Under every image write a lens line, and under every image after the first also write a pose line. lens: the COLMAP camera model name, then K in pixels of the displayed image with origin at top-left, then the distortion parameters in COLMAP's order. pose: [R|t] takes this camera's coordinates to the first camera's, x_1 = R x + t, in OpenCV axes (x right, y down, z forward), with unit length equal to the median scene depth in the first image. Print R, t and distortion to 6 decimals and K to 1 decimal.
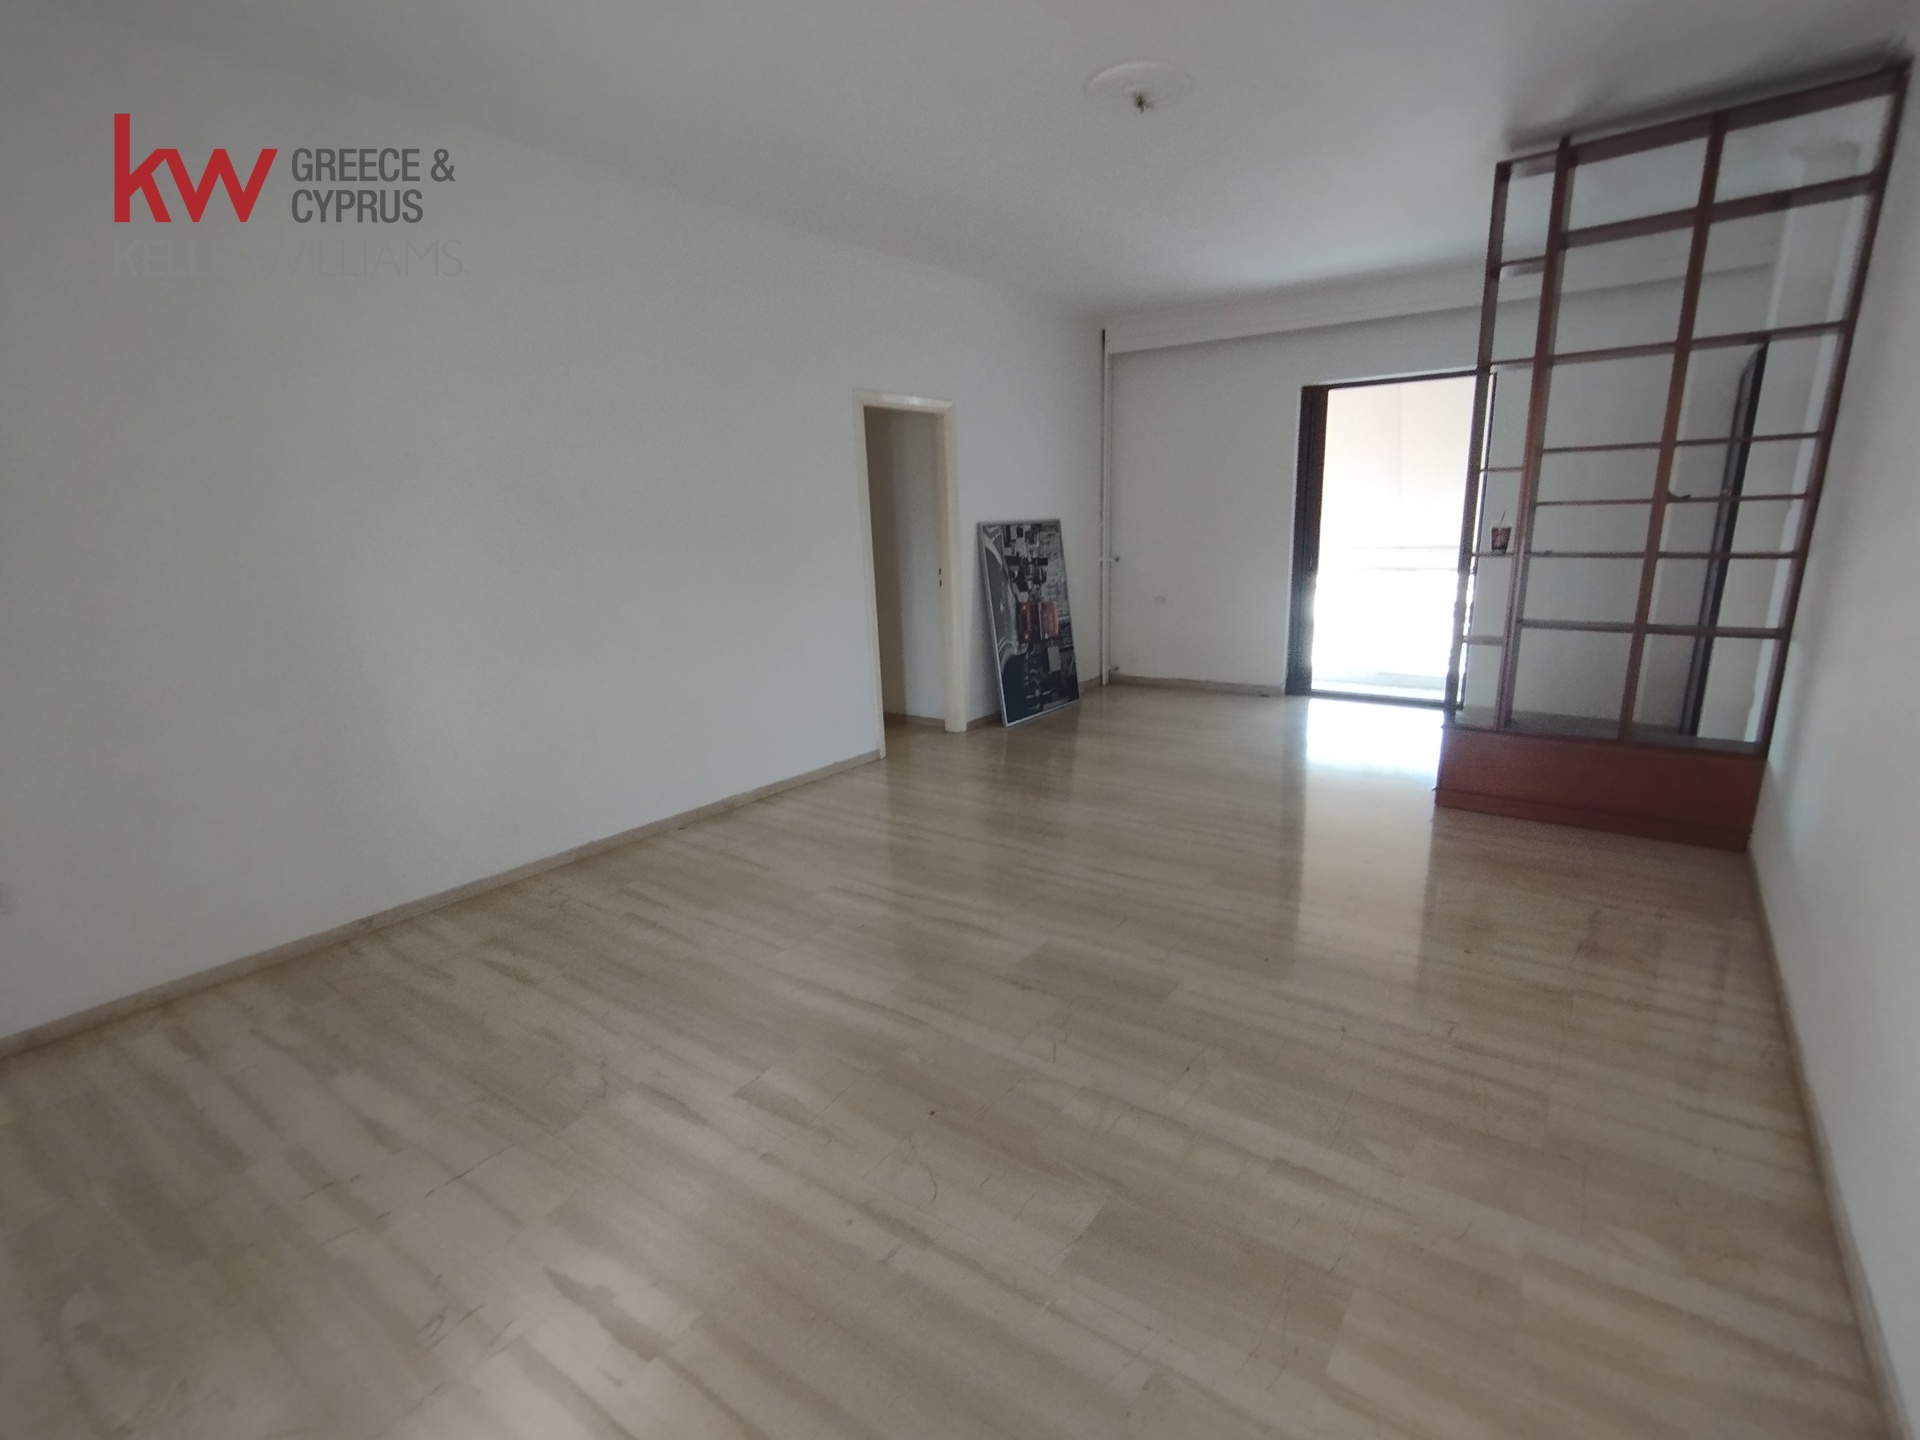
lens RADIAL K [[883.8, 0, 990.6], [0, 883.8, 744.6], [0, 0, 1]] dist [0.004130, -0.000434]
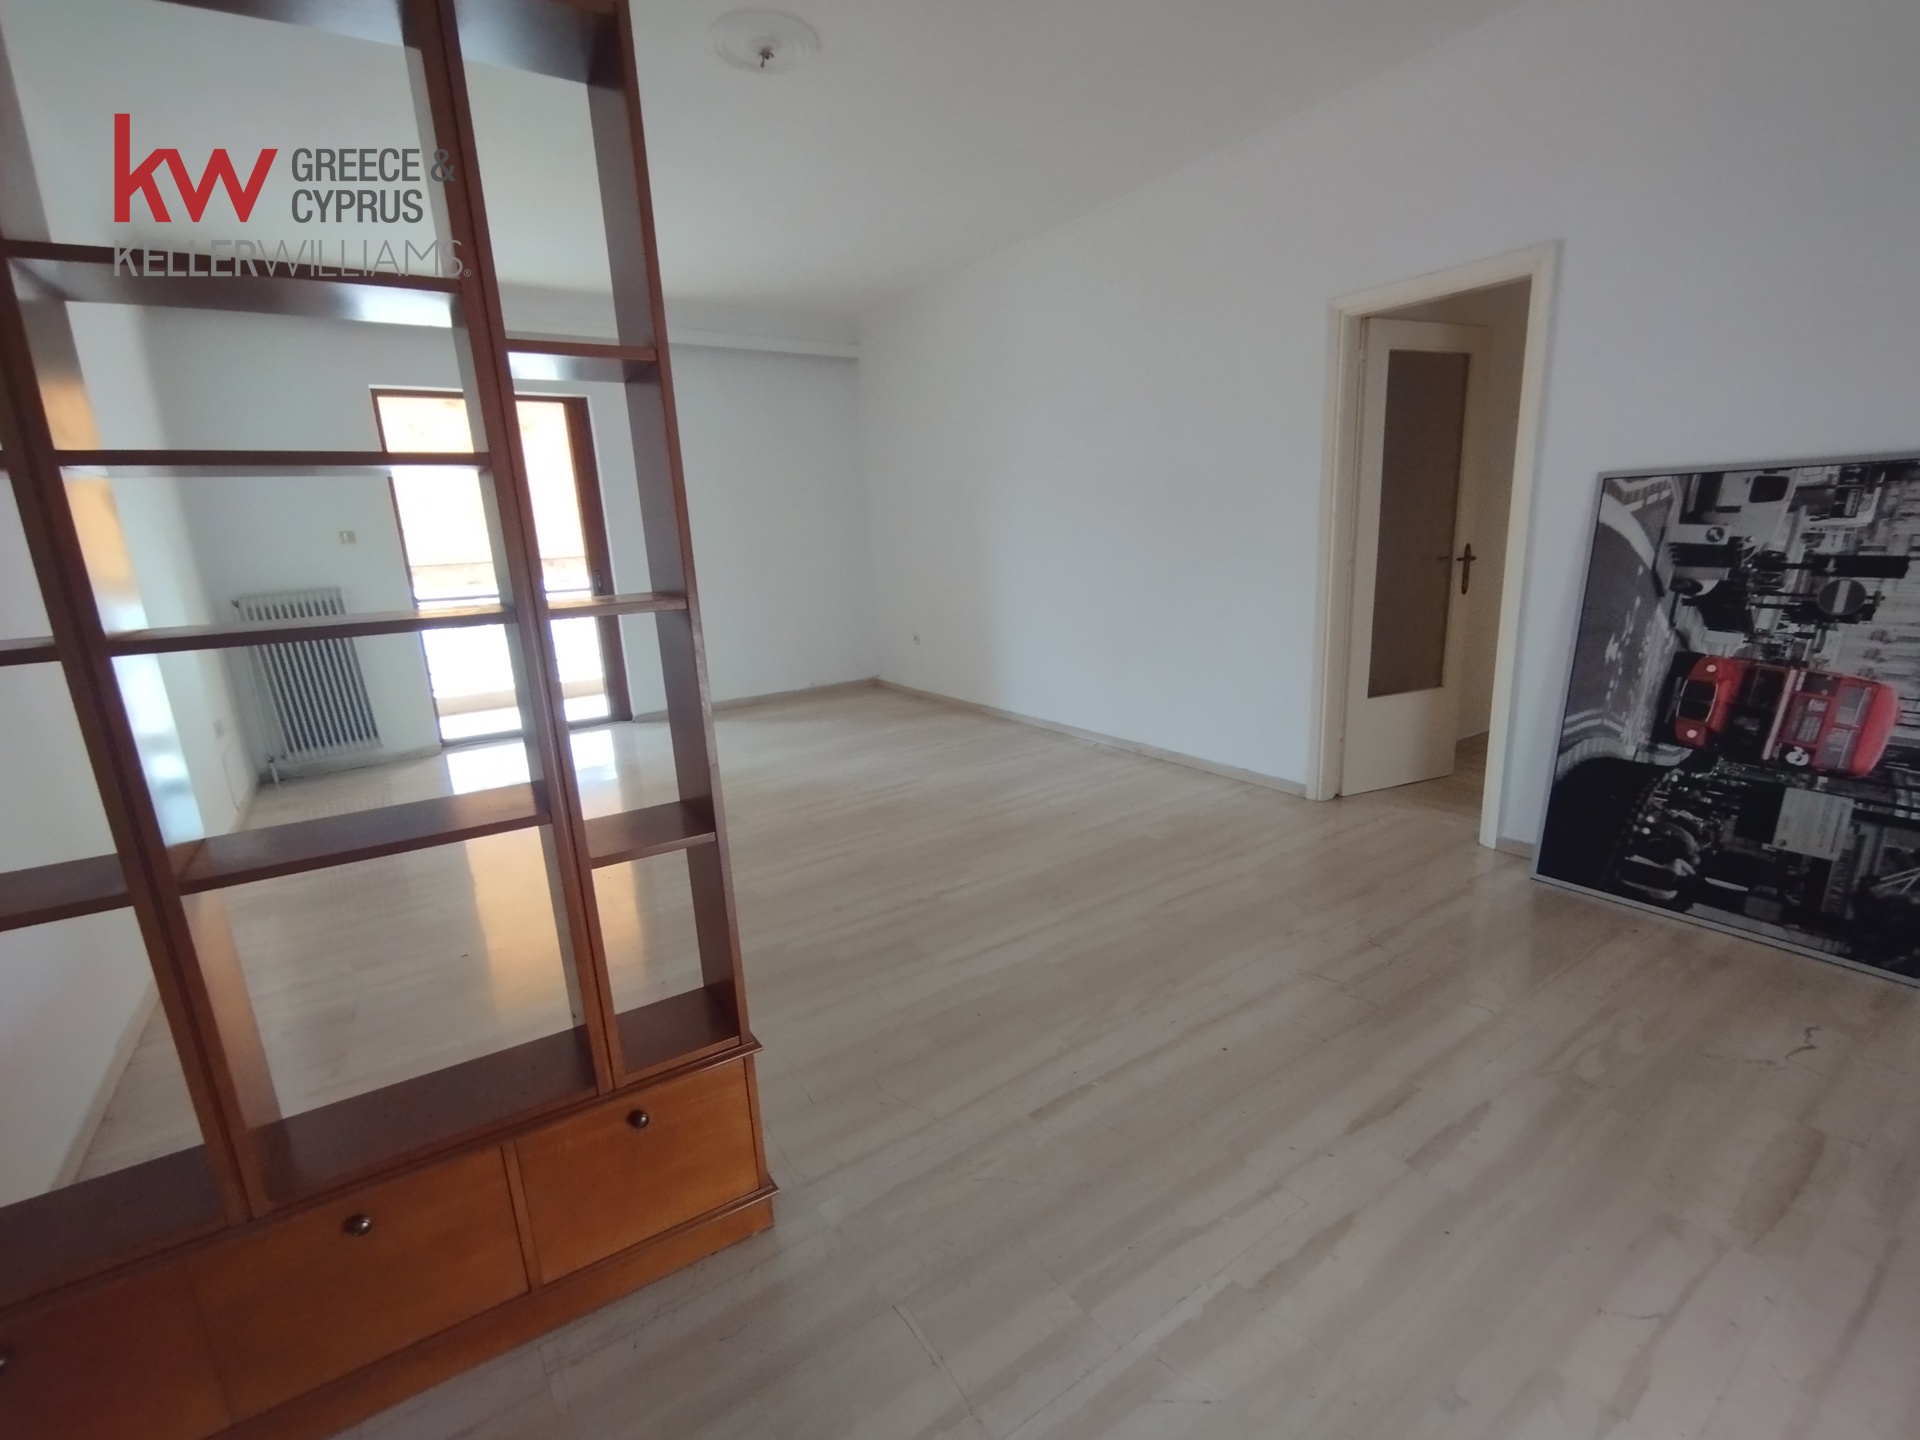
lens RADIAL K [[892.4, 0, 999.9], [0, 892.4, 742.3], [0, 0, 1]] dist [-0.001444, 0.014372]
pose [[-0.311422, 0.264995, -0.912576, 0.545408], [-0.198432, 0.921026, 0.335165, -0.197366], [0.929323, 0.285462, -0.234244, 0.786912]]
